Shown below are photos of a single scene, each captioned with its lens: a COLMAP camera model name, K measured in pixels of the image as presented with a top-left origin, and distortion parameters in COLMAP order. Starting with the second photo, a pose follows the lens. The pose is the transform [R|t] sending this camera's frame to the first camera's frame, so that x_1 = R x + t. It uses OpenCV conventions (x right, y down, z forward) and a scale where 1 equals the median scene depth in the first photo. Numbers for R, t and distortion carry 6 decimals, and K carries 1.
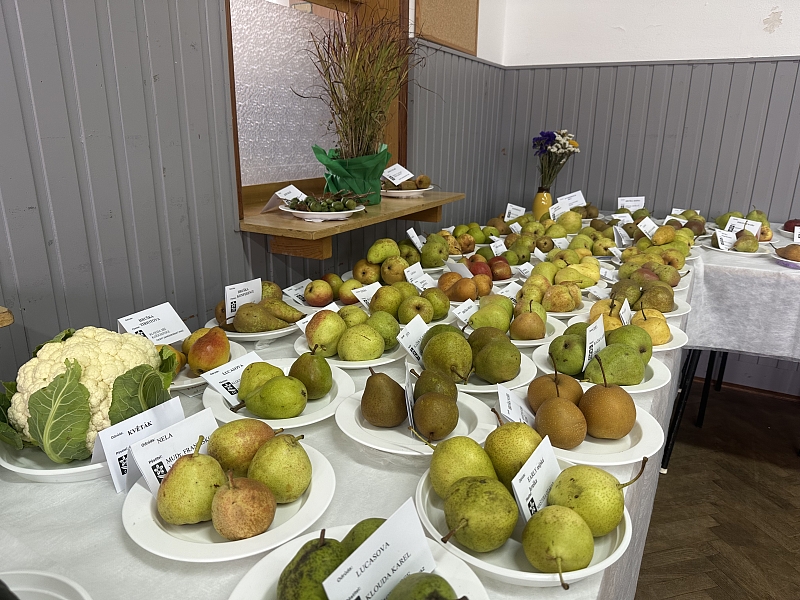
lens RADIAL K [[566.1, 0, 400.0], [0, 566.1, 300.0], [0, 0, 1]] dist [-0.000074, -0.006476]
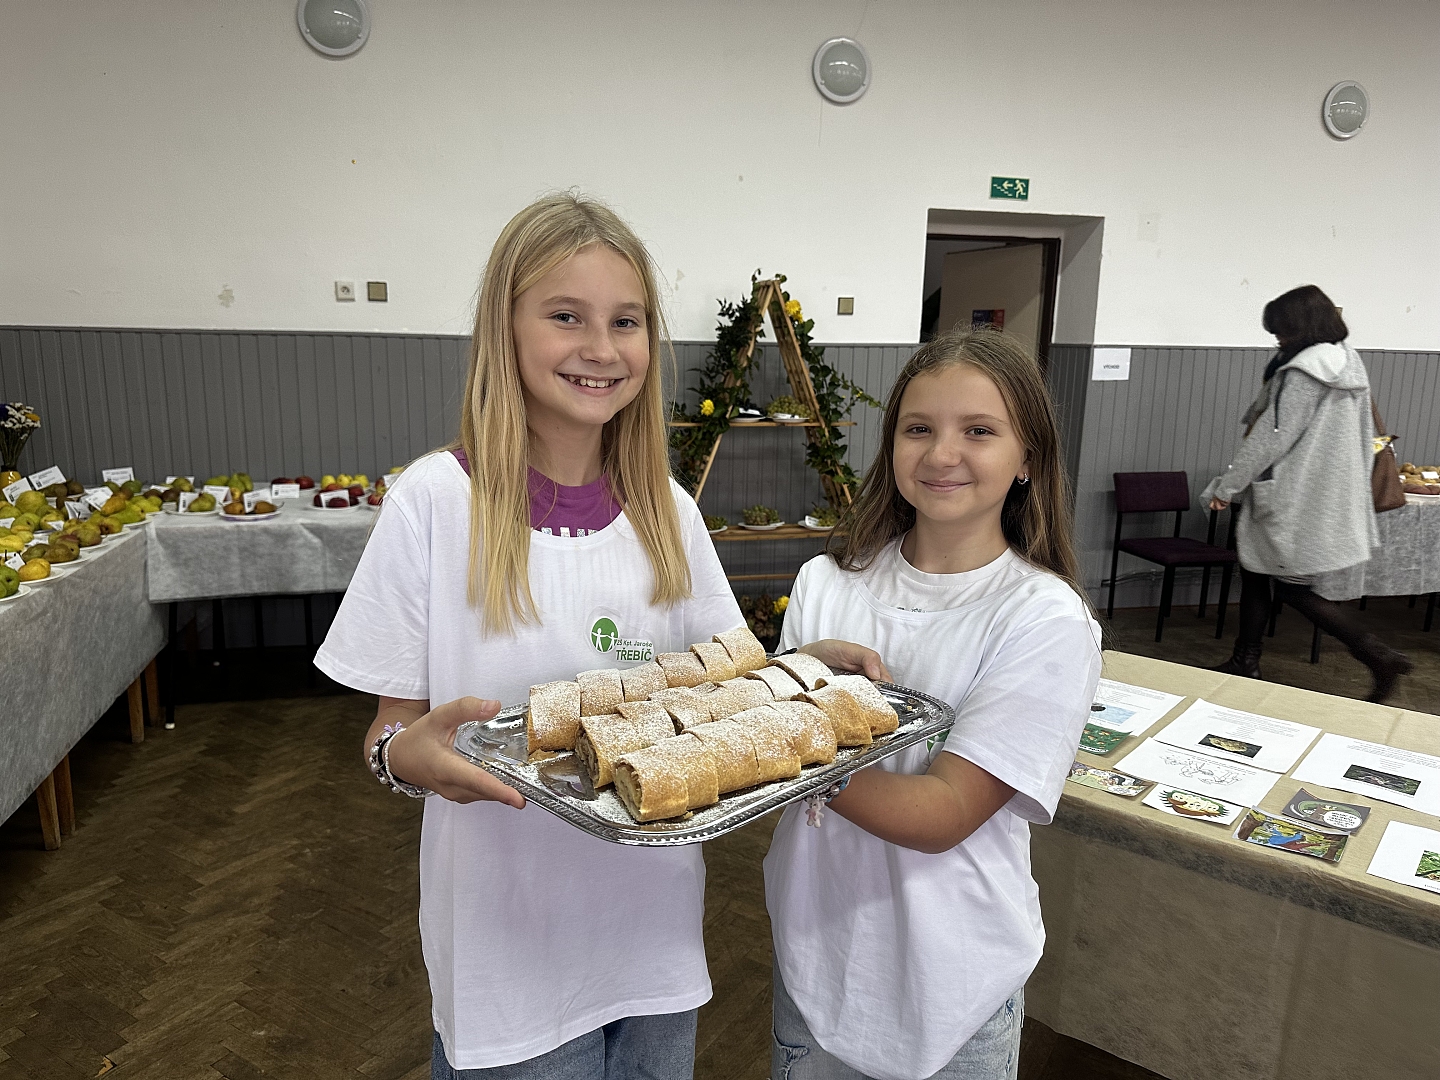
lens RADIAL K [[1019.0, 0, 720.0], [0, 1019.0, 540.0], [0, 0, 1]] dist [-0.000074, -0.006476]
pose [[0.741421, -0.131677, 0.657994, 0.021164], [0.186237, 0.982416, -0.013250, 0.149014], [-0.644679, 0.132366, 0.752906, -0.939099]]
